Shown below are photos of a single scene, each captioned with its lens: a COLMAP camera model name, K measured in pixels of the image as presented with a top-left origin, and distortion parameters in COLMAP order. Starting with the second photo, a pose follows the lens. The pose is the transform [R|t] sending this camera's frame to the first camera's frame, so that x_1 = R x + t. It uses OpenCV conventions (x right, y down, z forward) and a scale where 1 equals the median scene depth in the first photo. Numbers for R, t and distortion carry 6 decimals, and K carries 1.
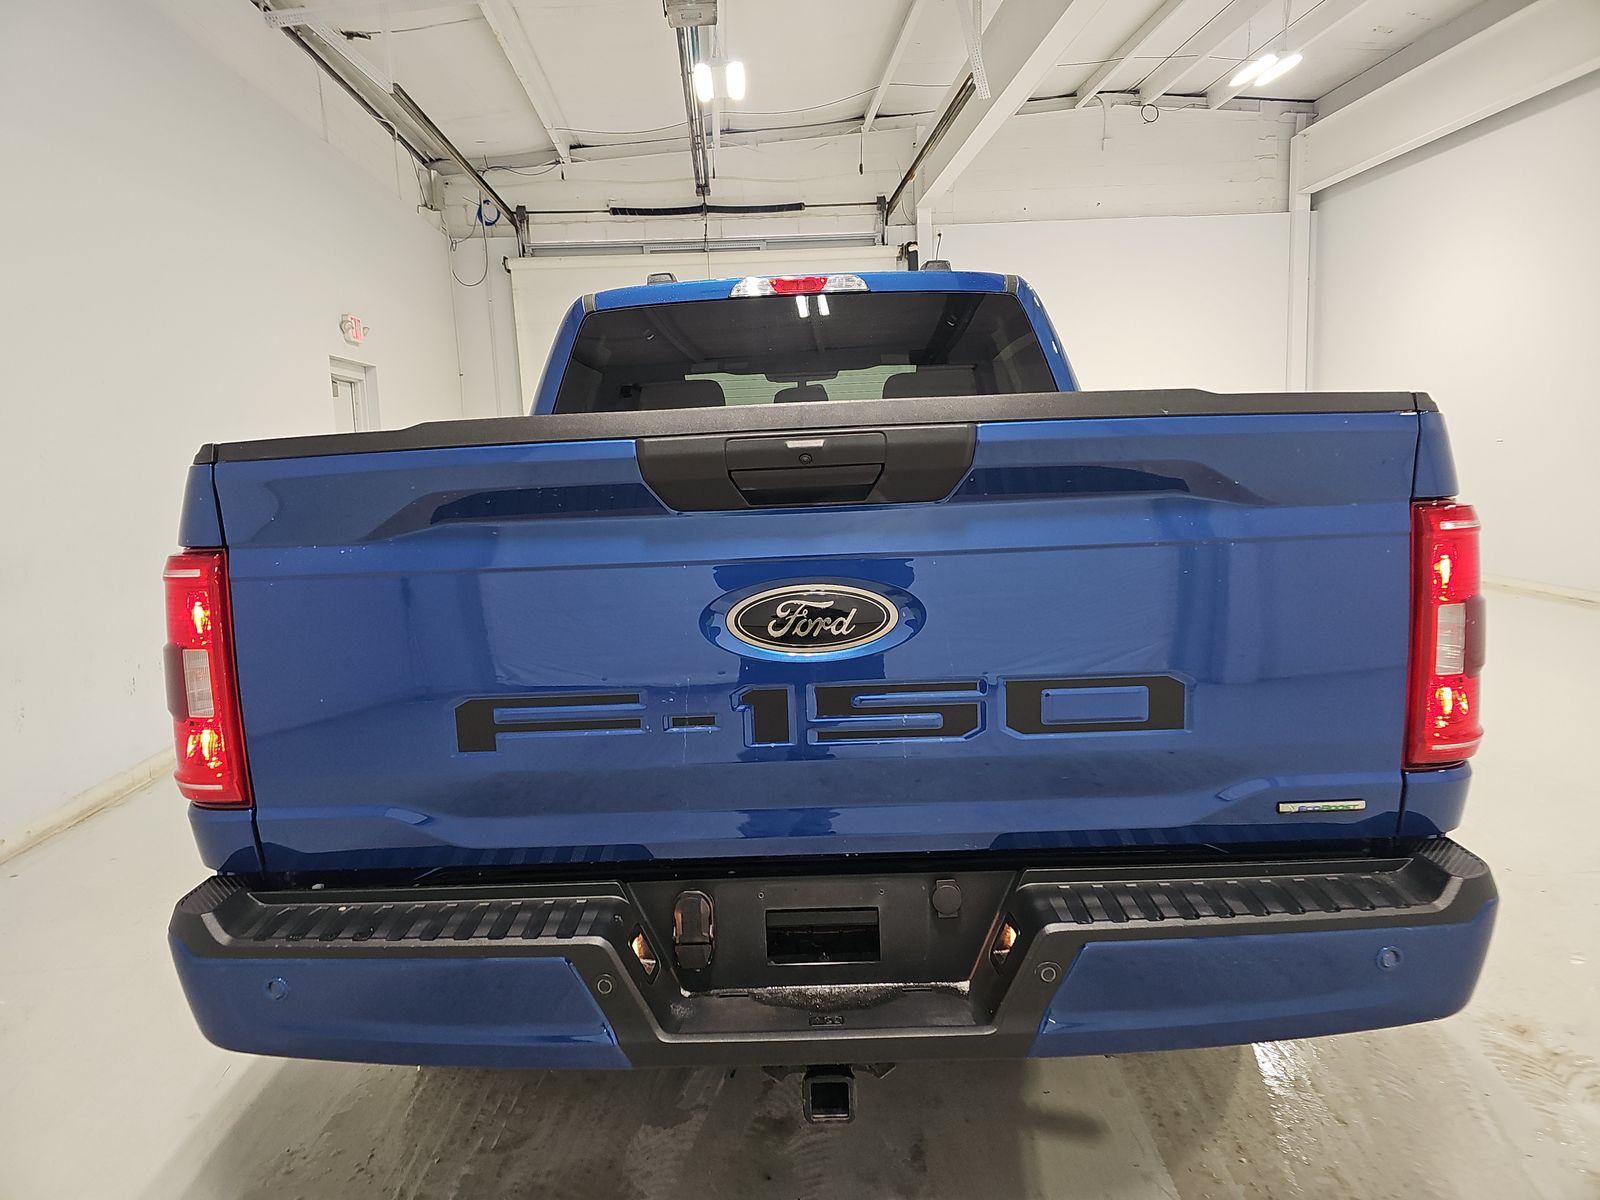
lens RADIAL K [[1079.9, 0, 800.0], [0, 1079.9, 600.0], [0, 0, 1]] dist [0.041432, -0.018298]
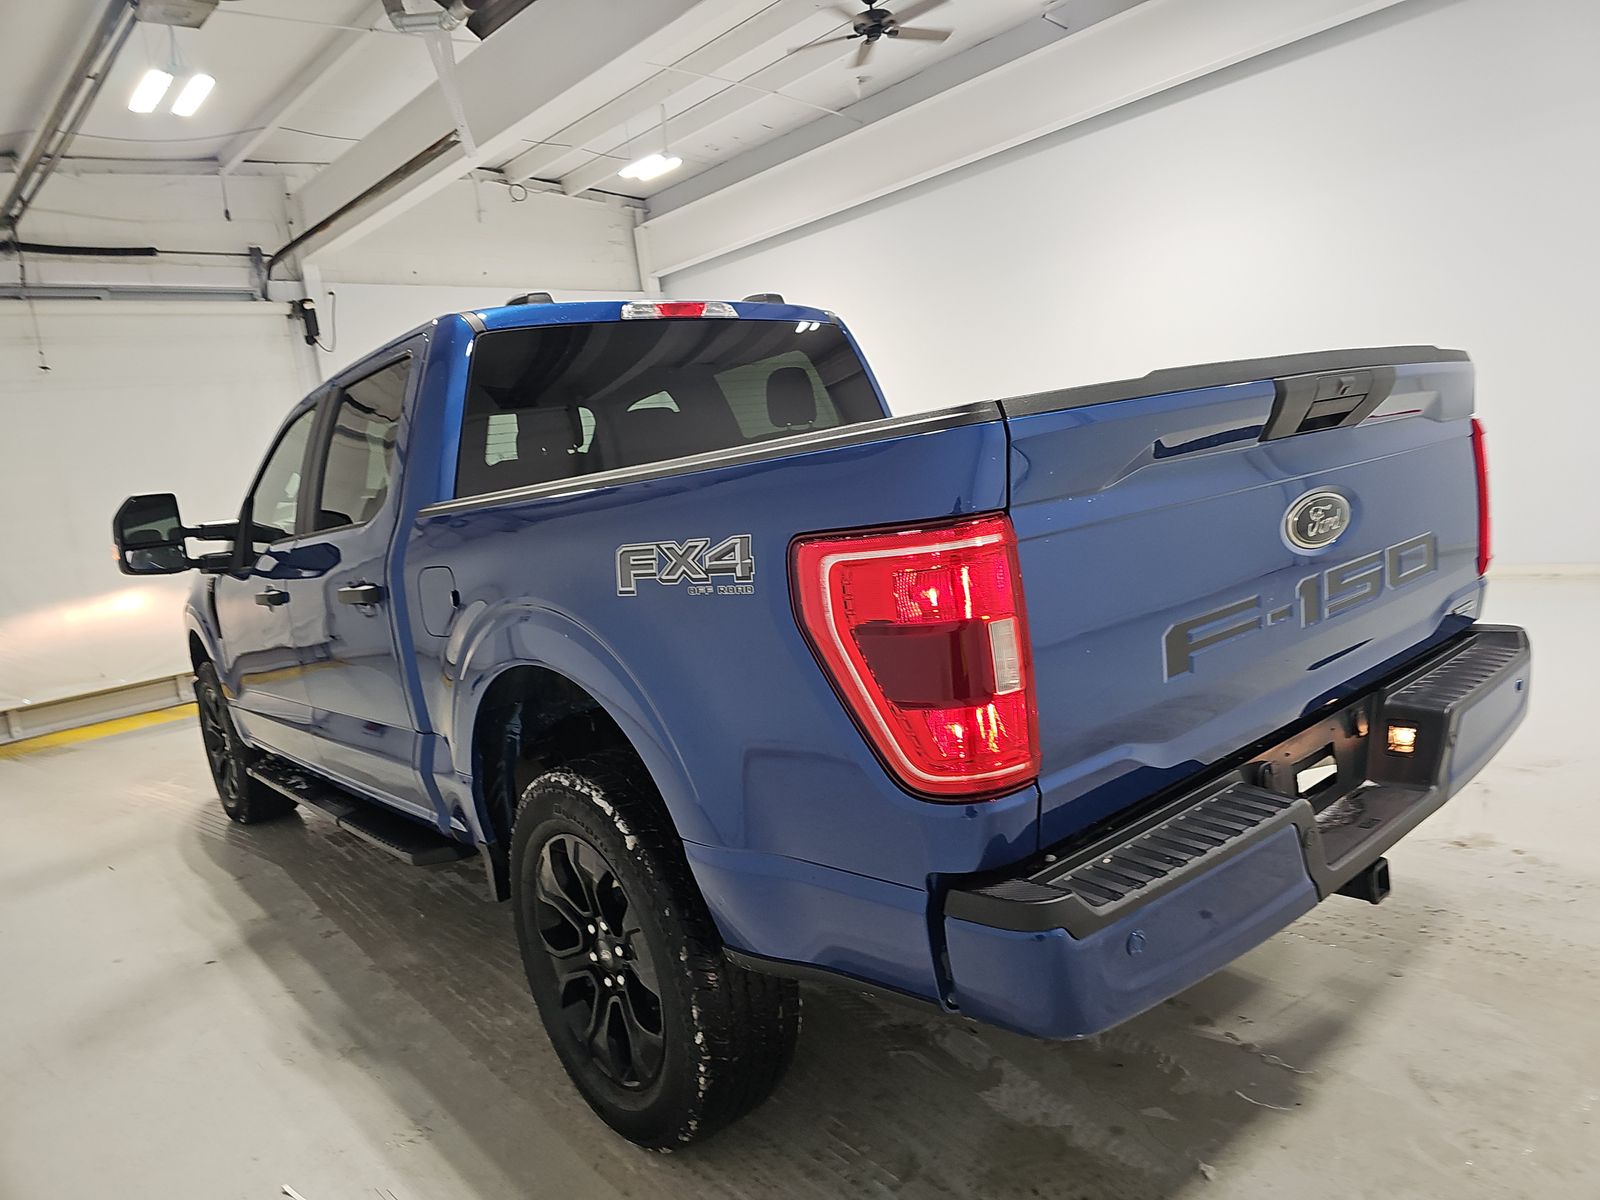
lens RADIAL K [[1068.5, 0, 860.7], [0, 1068.5, 595.8], [0, 0, 1]] dist [0.000229, -0.005561]
pose [[0.743329, -0.134156, 0.655336, -0.215991], [0.179859, 0.983689, -0.002635, 0.001034], [-0.644293, 0.119827, 0.755333, 0.068059]]
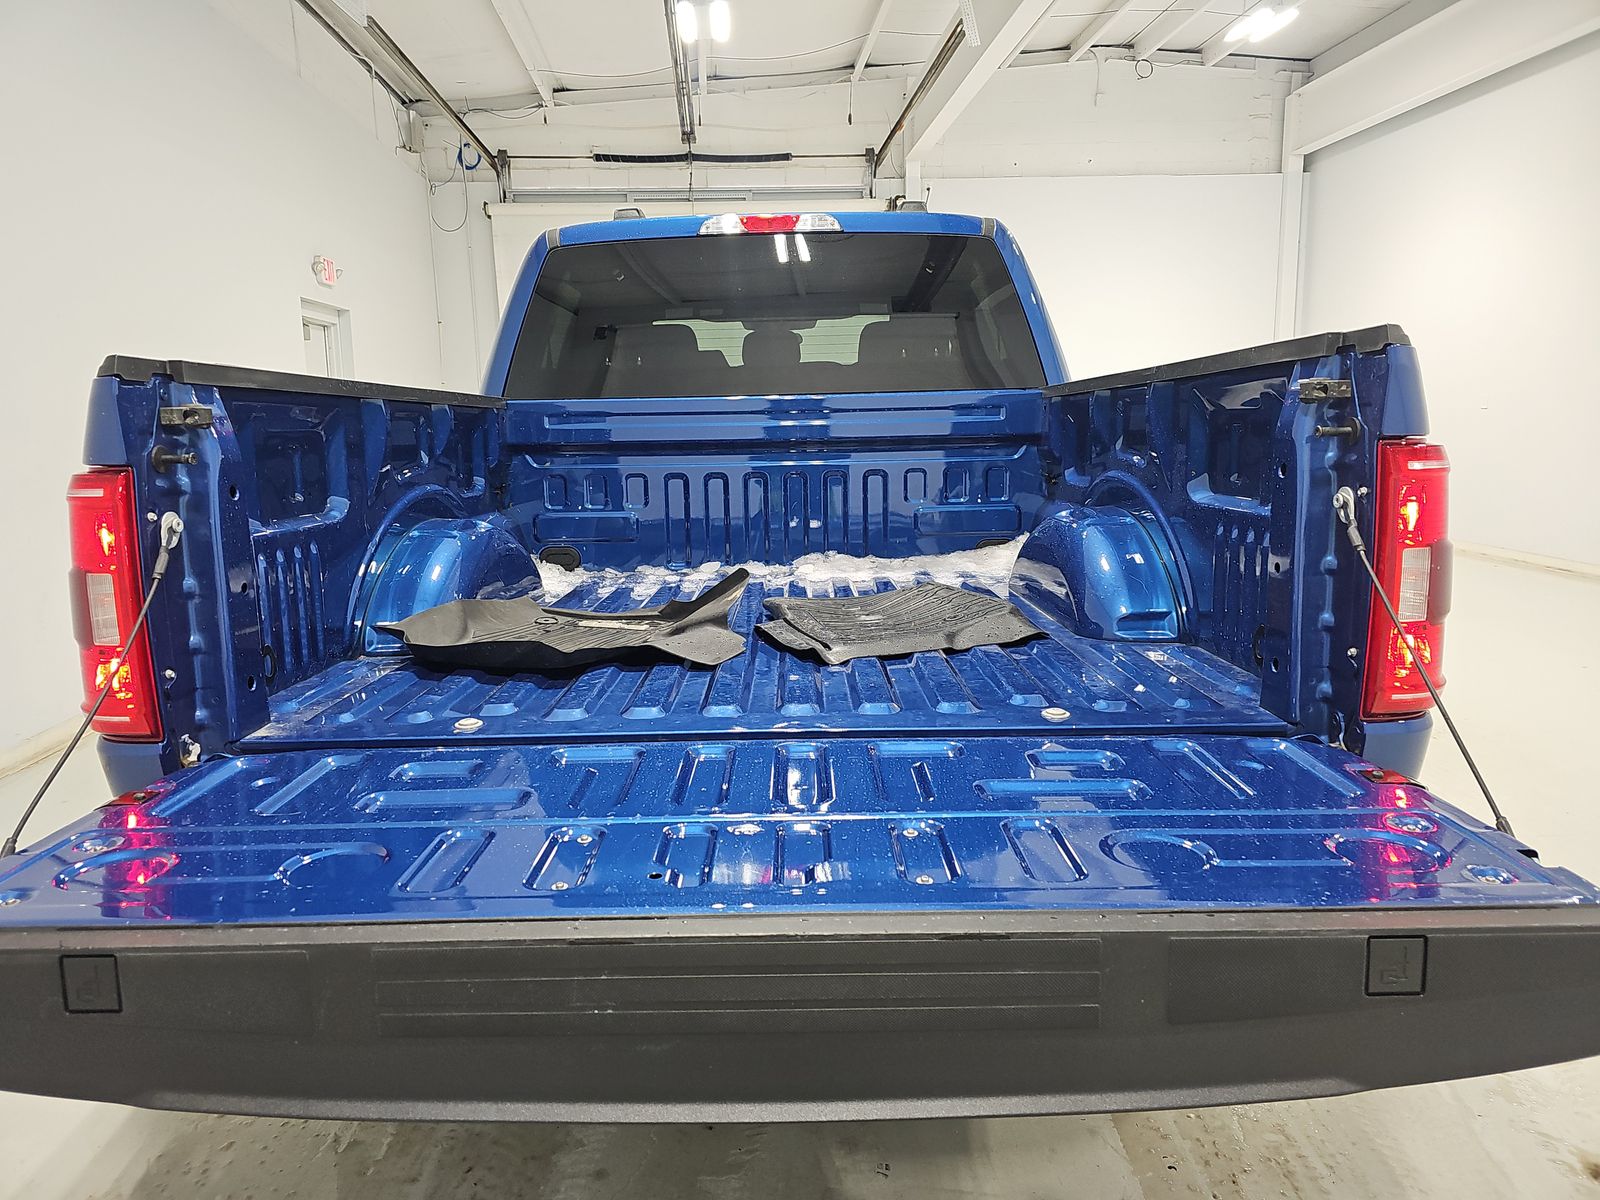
lens RADIAL K [[1080.0, 0, 796.5], [0, 1080.0, 592.3], [0, 0, 1]] dist [0.028364, -0.001912]
pose [[0.999810, 0.016911, 0.009653, 0.007297], [-0.017183, 0.999437, 0.028834, 0.004154], [-0.009160, -0.028994, 0.999538, 0.008096]]
